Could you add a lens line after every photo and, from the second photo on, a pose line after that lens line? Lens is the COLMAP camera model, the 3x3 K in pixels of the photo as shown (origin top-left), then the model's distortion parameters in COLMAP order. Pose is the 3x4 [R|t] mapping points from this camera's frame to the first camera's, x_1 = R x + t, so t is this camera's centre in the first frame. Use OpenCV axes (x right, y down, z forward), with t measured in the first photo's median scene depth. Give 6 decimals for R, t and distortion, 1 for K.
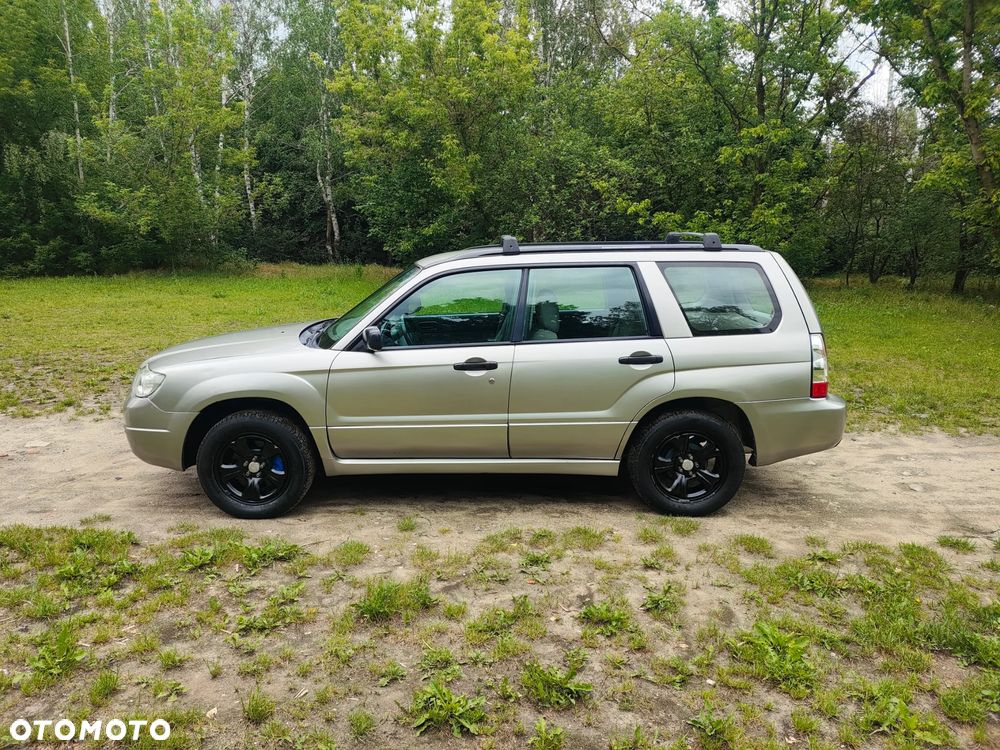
lens RADIAL K [[708.1, 0, 492.9], [0, 708.1, 368.5], [0, 0, 1]] dist [0.099103, -0.143066]
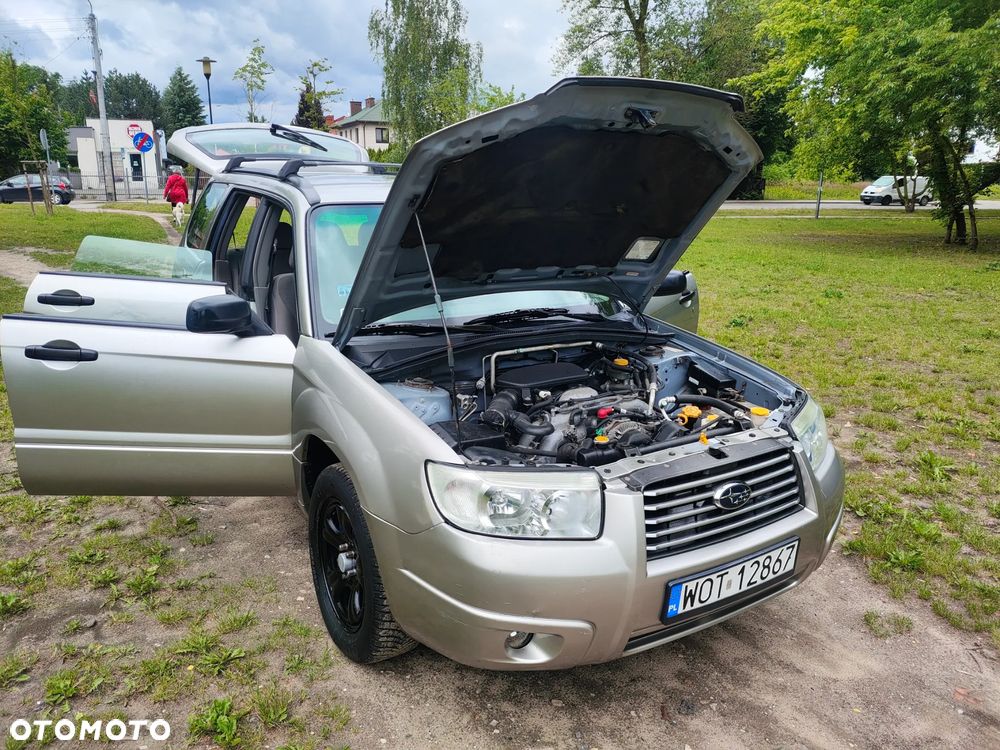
lens RADIAL K [[721.1, 0, 496.9], [0, 721.1, 368.4], [0, 0, 1]] dist [0.039273, -0.050705]
pose [[-0.512424, -0.233898, 0.826265, -0.861907], [0.144557, 0.924965, 0.351488, -0.276094], [-0.846478, 0.299553, -0.440163, 1.525343]]
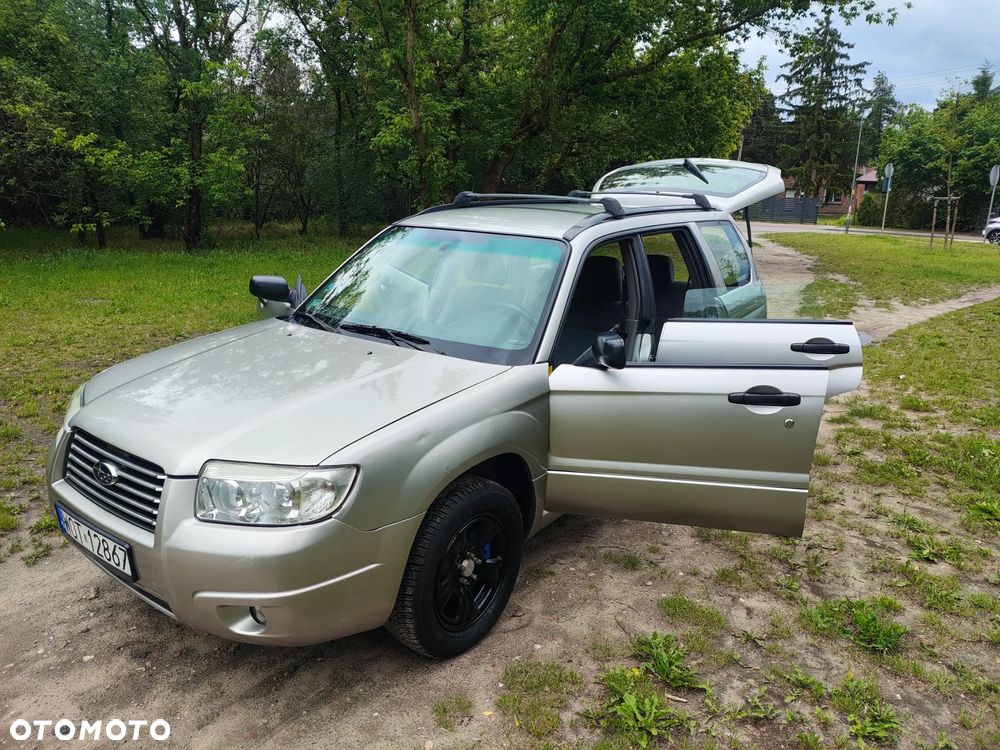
lens RADIAL K [[721.1, 0, 496.9], [0, 721.1, 368.4], [0, 0, 1]] dist [0.039273, -0.050705]
pose [[0.611384, -0.178603, 0.770915, -0.796834], [0.124173, 0.983781, 0.129442, -0.117432], [-0.781531, 0.016588, 0.623646, 0.601156]]
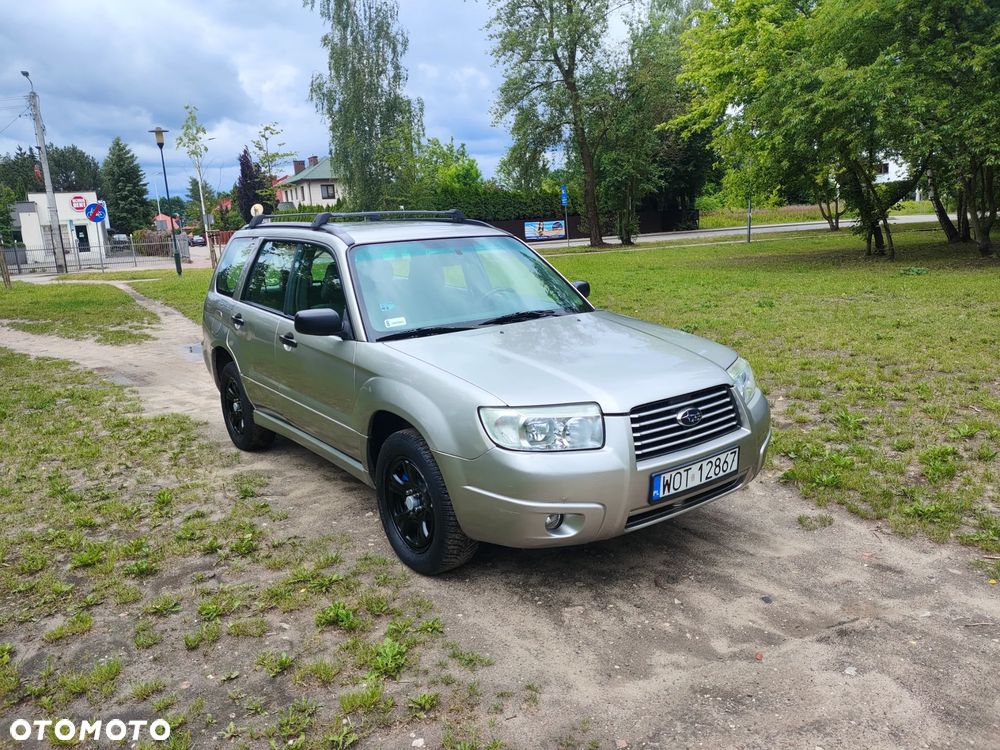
lens RADIAL K [[708.1, 0, 492.9], [0, 708.1, 368.5], [0, 0, 1]] dist [0.099103, -0.143066]
pose [[-0.570158, -0.143957, 0.808824, -1.007790], [0.199876, 0.930637, 0.306535, -0.298022], [-0.796849, 0.336438, -0.501837, 1.689166]]
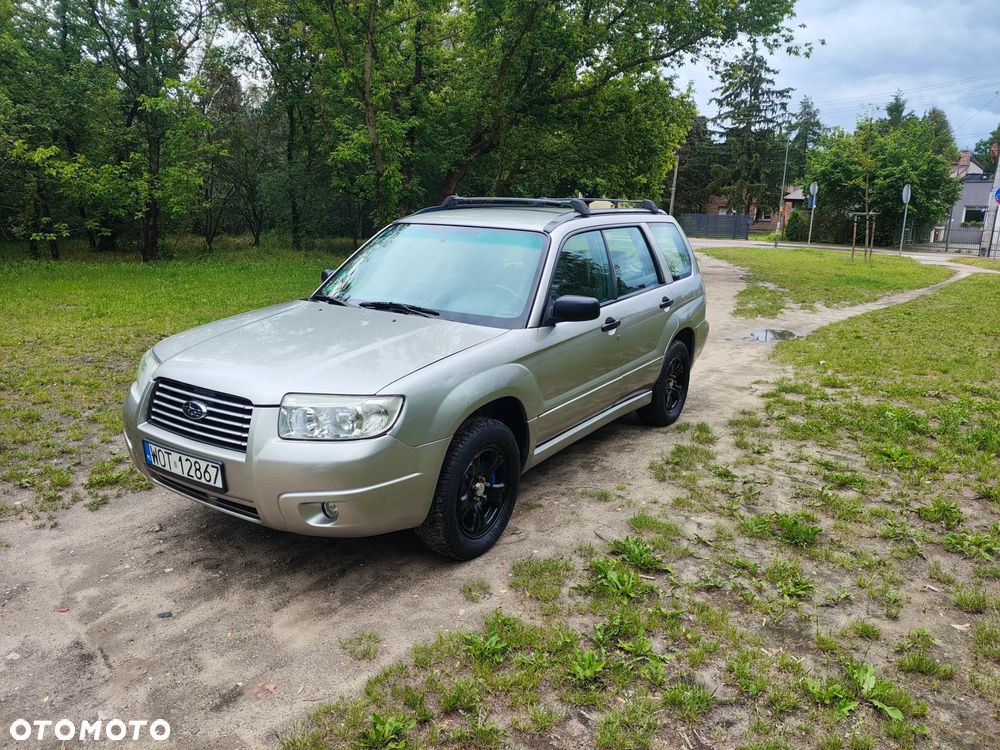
lens RADIAL K [[710.6, 0, 499.8], [0, 710.6, 363.3], [0, 0, 1]] dist [0.090971, -0.143184]
pose [[0.547288, -0.165703, 0.820377, -0.966157], [0.129513, 0.985165, 0.112587, -0.086624], [-0.826863, 0.044632, 0.560630, 0.554886]]
